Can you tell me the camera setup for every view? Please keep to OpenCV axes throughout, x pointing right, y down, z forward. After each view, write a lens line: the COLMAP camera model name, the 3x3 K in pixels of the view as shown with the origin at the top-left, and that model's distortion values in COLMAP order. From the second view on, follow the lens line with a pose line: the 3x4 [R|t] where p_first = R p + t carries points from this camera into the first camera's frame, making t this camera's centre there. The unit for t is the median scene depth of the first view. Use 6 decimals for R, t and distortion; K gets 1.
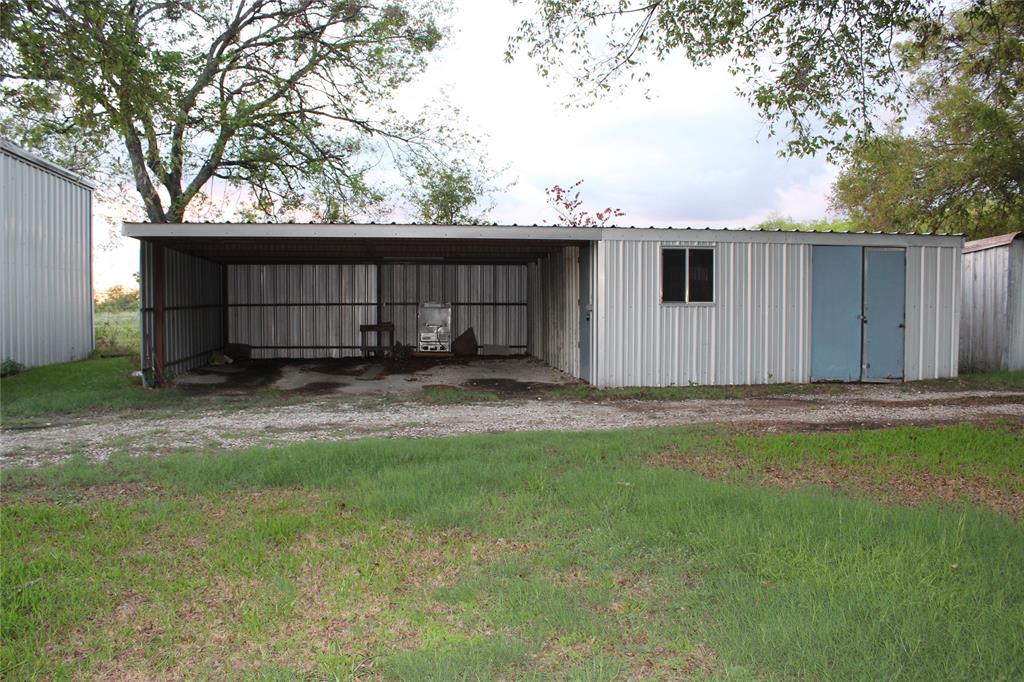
lens RADIAL K [[864.2, 0, 512.0], [0, 864.2, 341.0], [0, 0, 1]] dist [-0.163280, 0.142356]
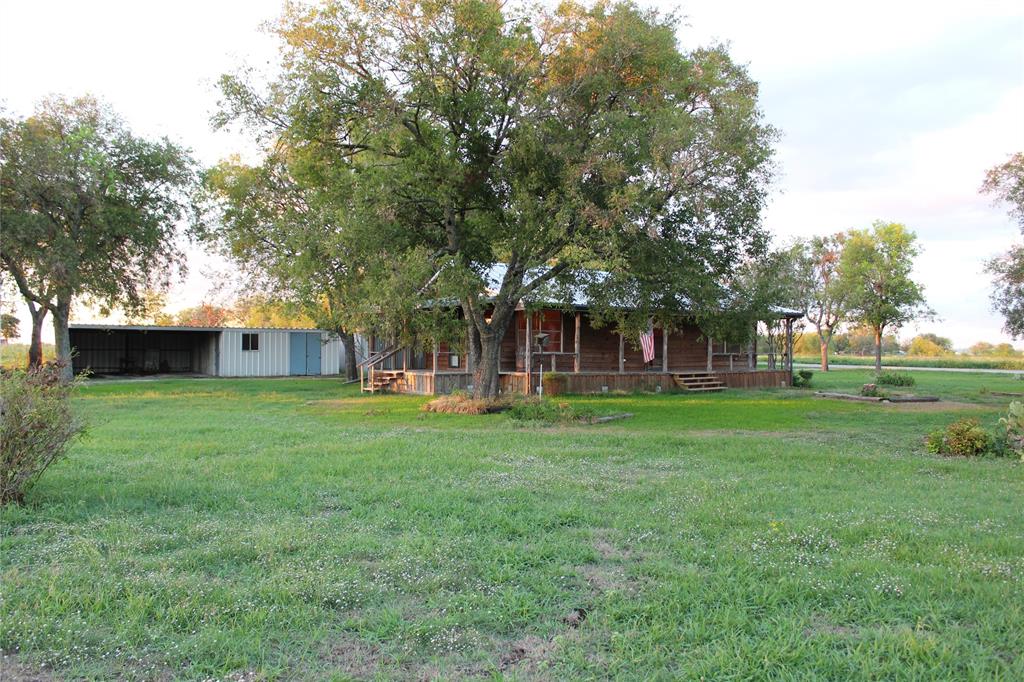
lens RADIAL K [[864.2, 0, 512.0], [0, 864.2, 341.0], [0, 0, 1]] dist [-0.163280, 0.142356]
pose [[0.904923, 0.003431, 0.425561, -0.257345], [0.017457, 0.998827, -0.045172, 0.078394], [-0.425217, 0.048306, 0.903801, -2.226224]]
